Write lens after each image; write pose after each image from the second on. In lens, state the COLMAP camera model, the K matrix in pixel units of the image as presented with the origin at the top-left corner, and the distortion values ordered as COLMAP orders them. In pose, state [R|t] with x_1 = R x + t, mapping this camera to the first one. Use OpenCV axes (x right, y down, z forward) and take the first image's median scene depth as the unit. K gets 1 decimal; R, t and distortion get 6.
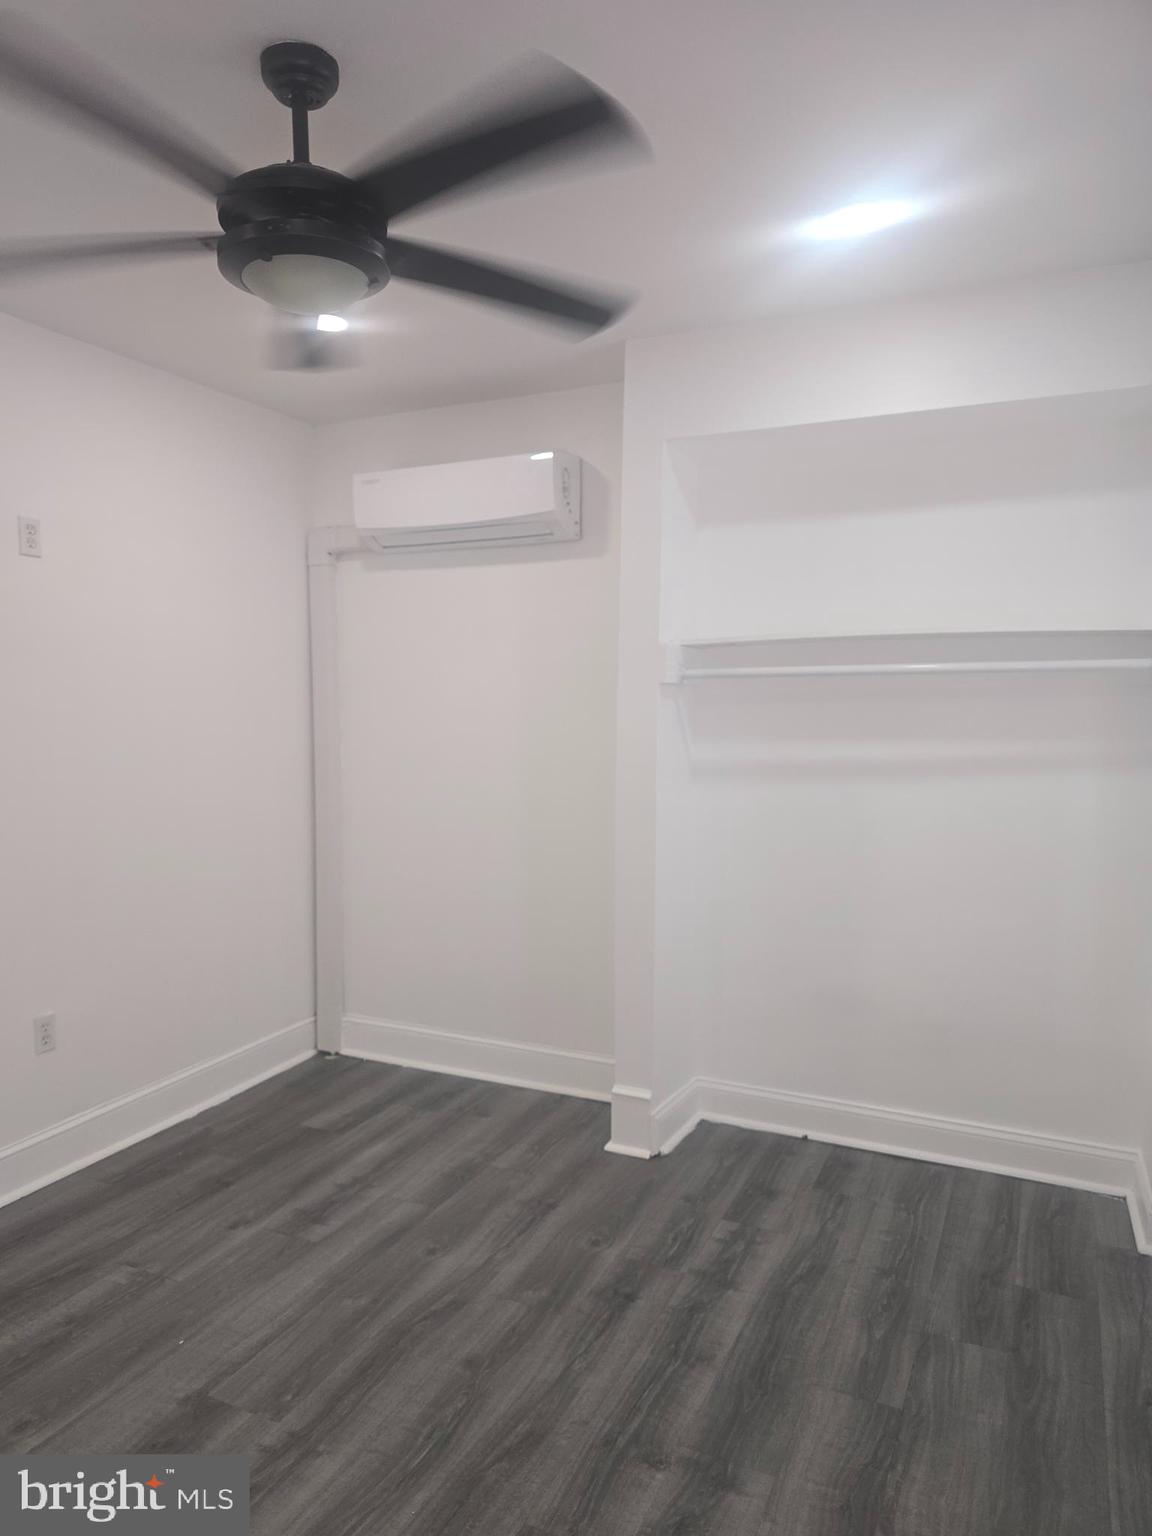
lens RADIAL K [[1029.1, 0, 565.5], [0, 1029.1, 772.8], [0, 0, 1]] dist [0.037088, -0.049814]
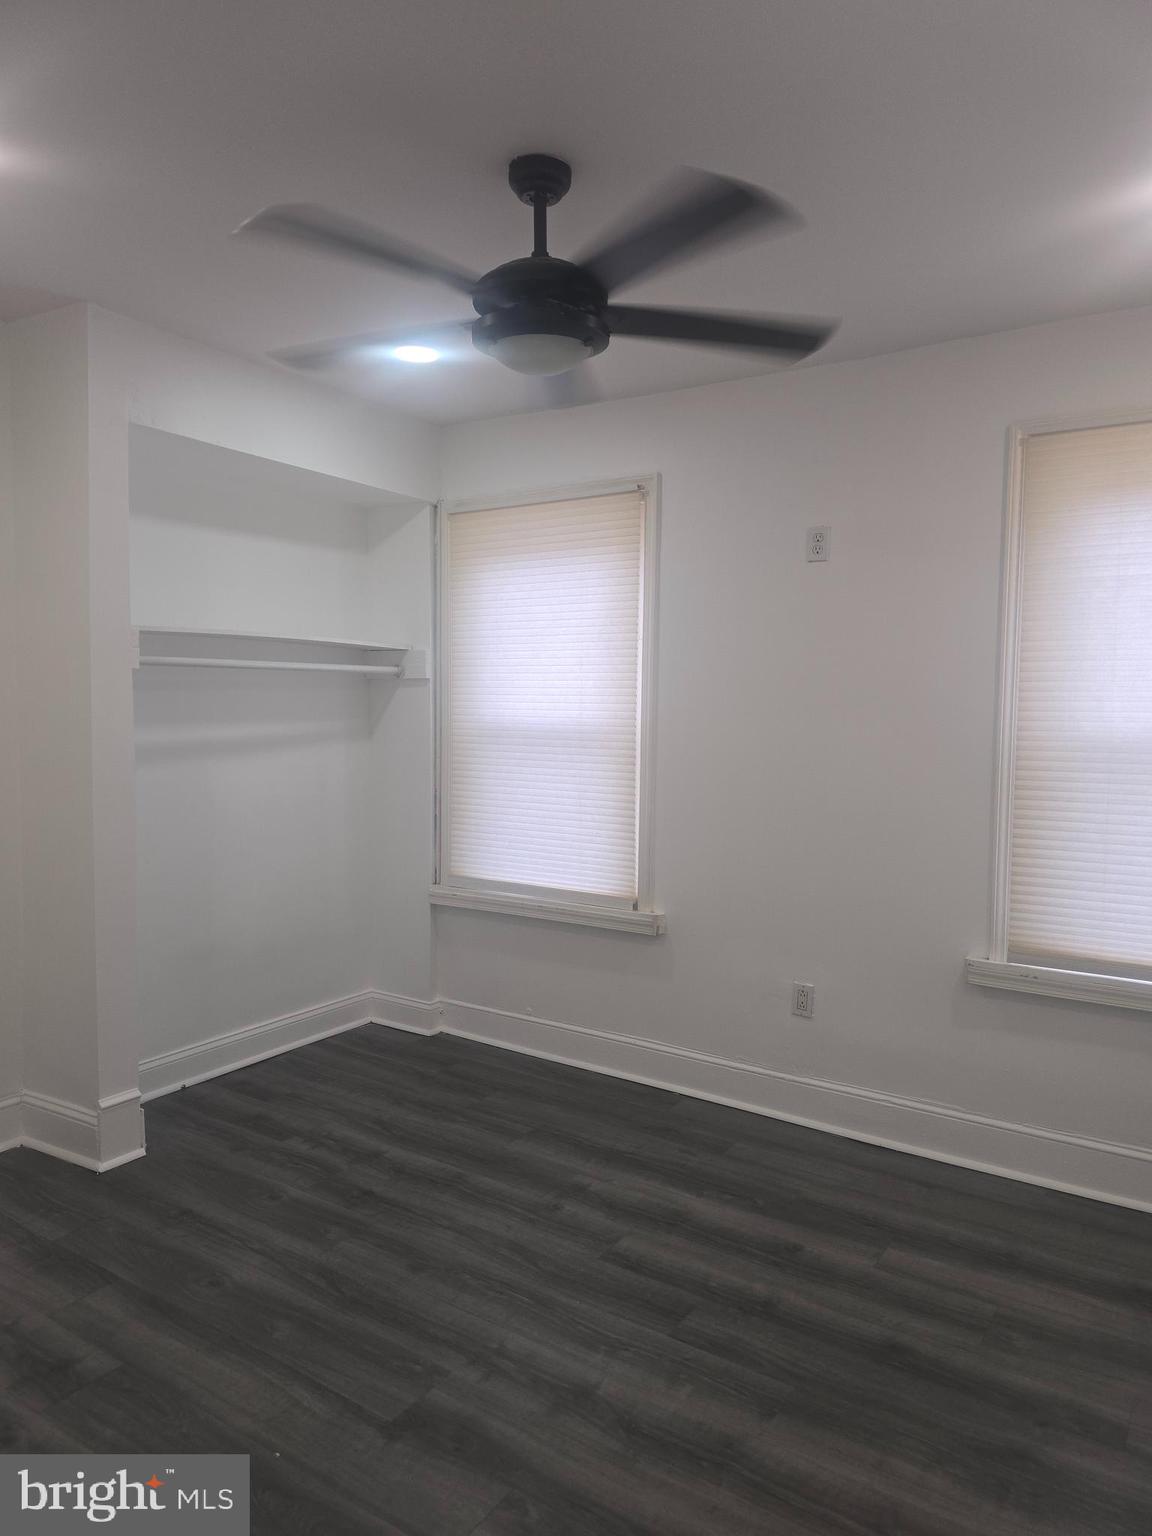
lens RADIAL K [[1029.1, 0, 562.5], [0, 1029.1, 766.8], [0, 0, 1]] dist [0.037088, -0.049814]
pose [[0.150647, -0.065199, 0.986435, -0.971104], [0.050478, 0.997029, 0.058190, -0.036481], [-0.987298, 0.041027, 0.153490, 0.535291]]
